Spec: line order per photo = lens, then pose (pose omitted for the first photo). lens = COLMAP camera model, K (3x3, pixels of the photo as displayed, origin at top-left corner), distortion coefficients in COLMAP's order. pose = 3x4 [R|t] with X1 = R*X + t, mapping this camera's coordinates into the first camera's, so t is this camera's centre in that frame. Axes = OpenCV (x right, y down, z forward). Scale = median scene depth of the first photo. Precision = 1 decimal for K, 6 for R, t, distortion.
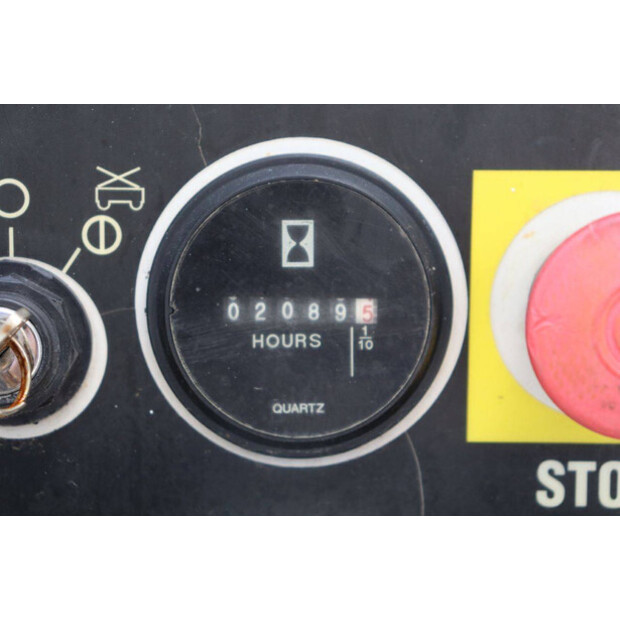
lens RADIAL K [[1366.8, 0, 310.5], [0, 1366.8, 309.8], [0, 0, 1]] dist [0.231342, 0.000000]
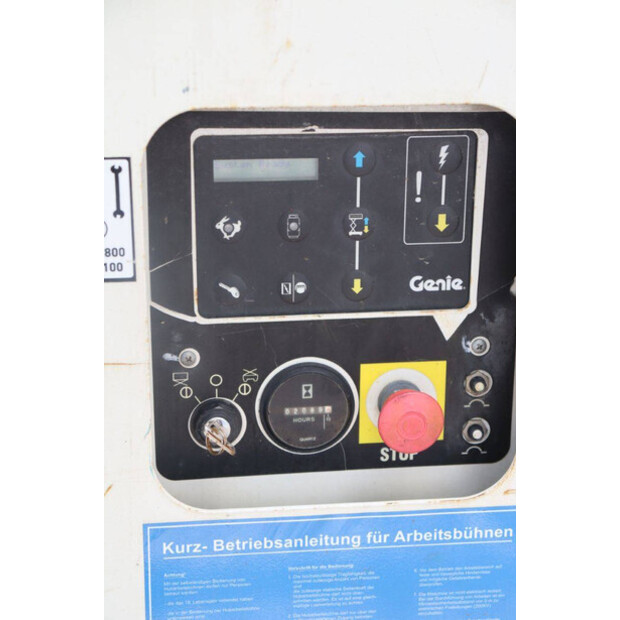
lens RADIAL K [[1157.5, 0, 309.7], [0, 1157.5, 310.2], [0, 0, 1]] dist [0.316426, 0.000000]
pose [[0.993117, -0.041303, 0.109607, -0.289530], [0.018468, 0.979276, 0.201687, -0.770982], [-0.115666, -0.198274, 0.973298, -1.588537]]
